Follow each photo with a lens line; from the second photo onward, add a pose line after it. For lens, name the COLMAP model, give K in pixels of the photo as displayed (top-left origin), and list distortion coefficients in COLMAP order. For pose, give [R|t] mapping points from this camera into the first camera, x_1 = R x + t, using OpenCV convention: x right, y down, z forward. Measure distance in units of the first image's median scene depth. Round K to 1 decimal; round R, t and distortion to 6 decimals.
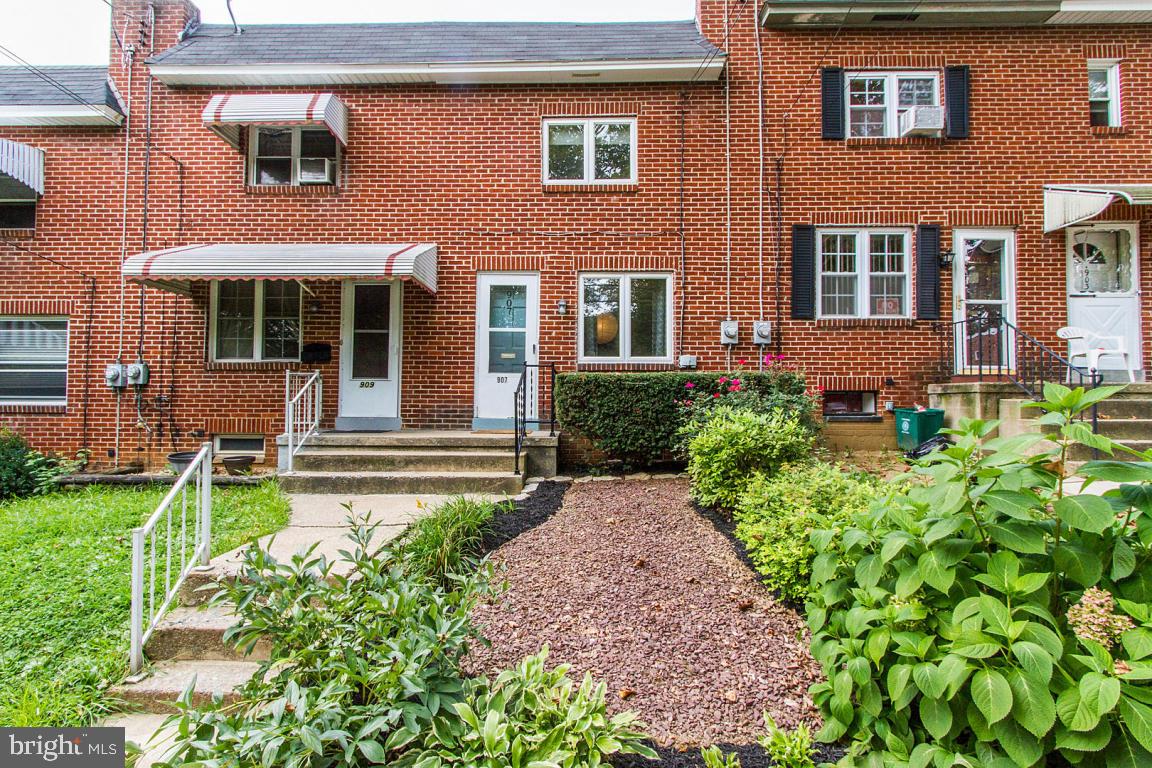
lens RADIAL K [[553.0, 0, 576.0], [0, 553.0, 384.0], [0, 0, 1]] dist [0.001677, -0.001369]
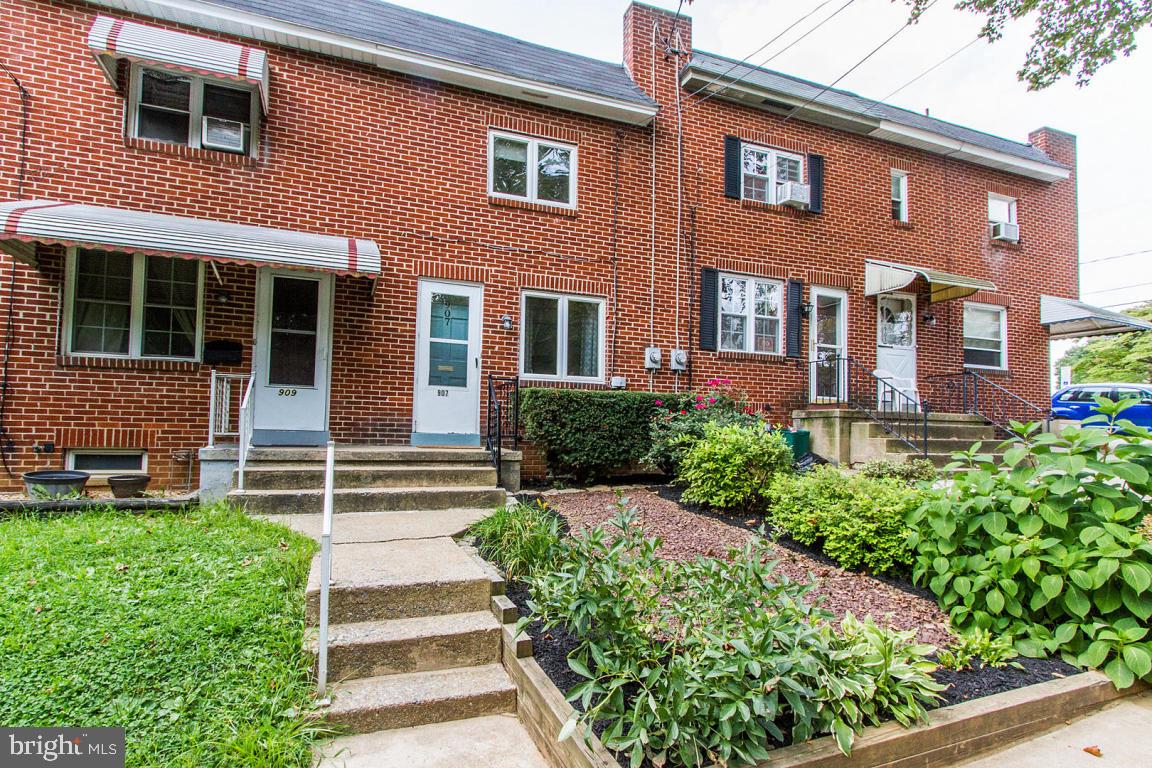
lens RADIAL K [[570.5, 0, 575.5], [0, 570.5, 408.6], [0, 0, 1]] dist [0.001210, -0.001100]
pose [[0.931734, 0.028626, 0.362011, -0.272011], [-0.027247, 0.999589, -0.008917, 0.021415], [-0.362118, -0.001556, 0.932131, 0.000857]]
